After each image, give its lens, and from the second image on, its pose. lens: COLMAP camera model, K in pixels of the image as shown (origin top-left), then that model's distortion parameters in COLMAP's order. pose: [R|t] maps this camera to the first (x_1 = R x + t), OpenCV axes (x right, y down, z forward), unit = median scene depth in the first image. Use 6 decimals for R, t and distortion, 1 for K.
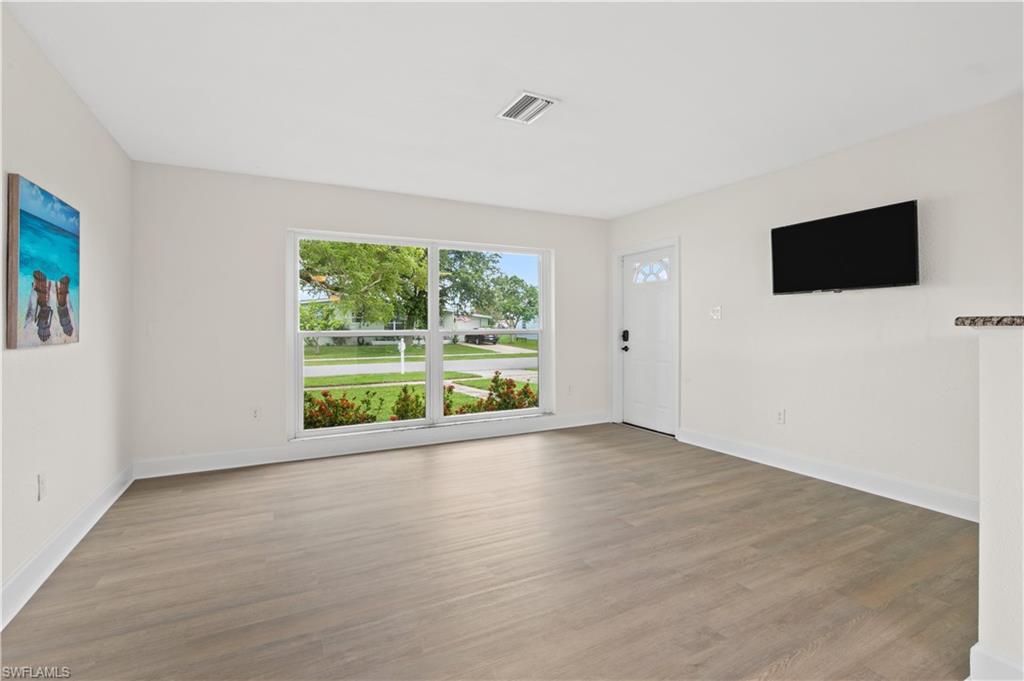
lens RADIAL K [[477.7, 0, 502.4], [0, 477.7, 339.4], [0, 0, 1]] dist [-0.013848, -0.000293]
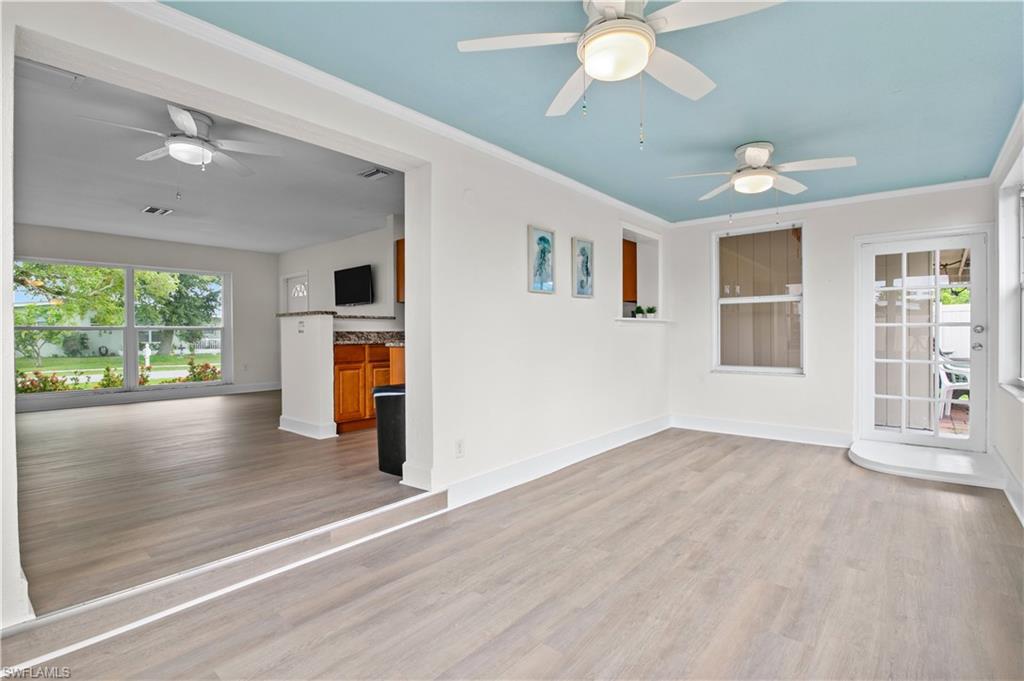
lens RADIAL K [[477.7, 0, 502.4], [0, 477.7, 339.4], [0, 0, 1]] dist [-0.013848, -0.000293]
pose [[0.919397, -0.009055, 0.393227, 0.284400], [0.015938, 0.999772, -0.014242, 0.052552], [-0.393009, 0.019361, 0.919331, -0.666261]]
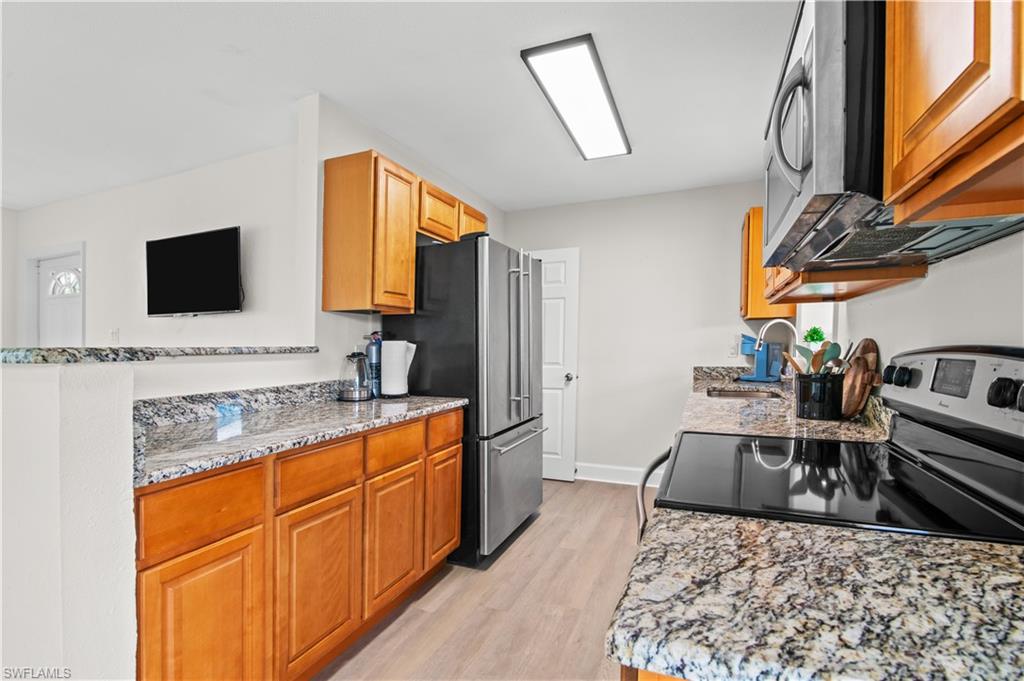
lens RADIAL K [[477.7, 0, 502.4], [0, 477.7, 339.4], [0, 0, 1]] dist [-0.013848, -0.000293]
pose [[0.759831, 0.004128, 0.650108, 0.326207], [0.023810, 0.999132, -0.034173, -0.001588], [-0.649685, 0.041444, 0.759073, -0.068319]]
